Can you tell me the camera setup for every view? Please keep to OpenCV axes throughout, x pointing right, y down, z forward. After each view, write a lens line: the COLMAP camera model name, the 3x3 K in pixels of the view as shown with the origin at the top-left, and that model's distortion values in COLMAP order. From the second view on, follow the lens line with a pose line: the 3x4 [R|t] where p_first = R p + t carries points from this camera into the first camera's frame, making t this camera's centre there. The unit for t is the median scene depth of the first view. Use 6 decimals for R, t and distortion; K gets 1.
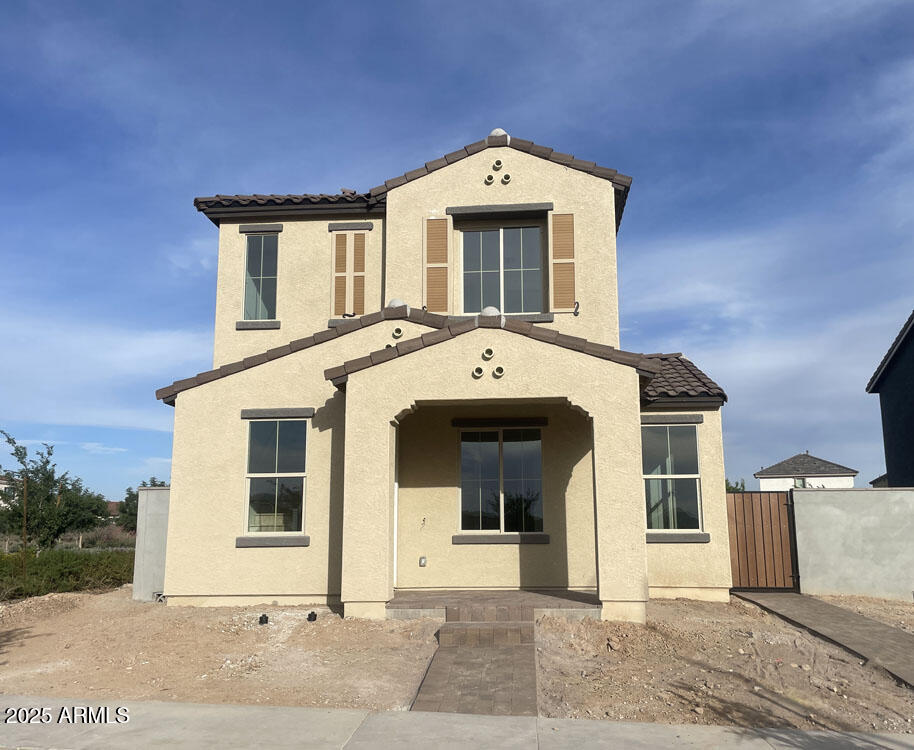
lens RADIAL K [[786.2, 0, 466.3], [0, 786.2, 405.2], [0, 0, 1]] dist [0.096129, -0.165518]
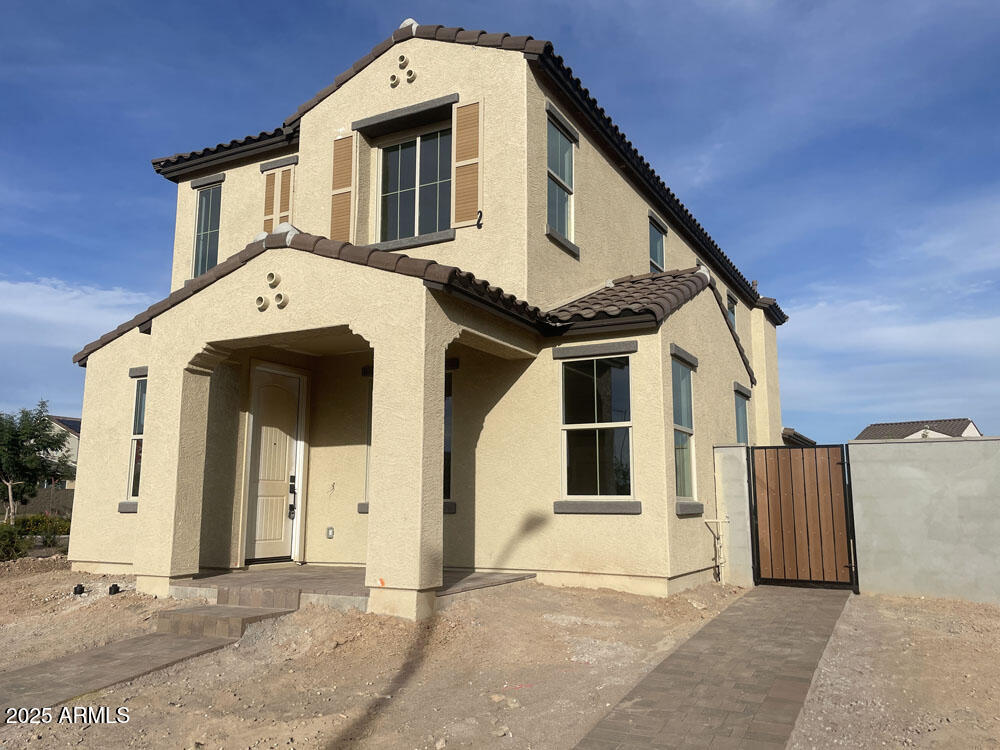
lens RADIAL K [[766.1, 0, 504.4], [0, 766.1, 378.5], [0, 0, 1]] dist [0.094869, -0.151992]
pose [[0.920315, -0.052063, -0.387697, 0.441227], [0.052479, 0.998577, -0.009521, 0.045534], [0.387641, -0.011584, 0.921738, 0.282112]]
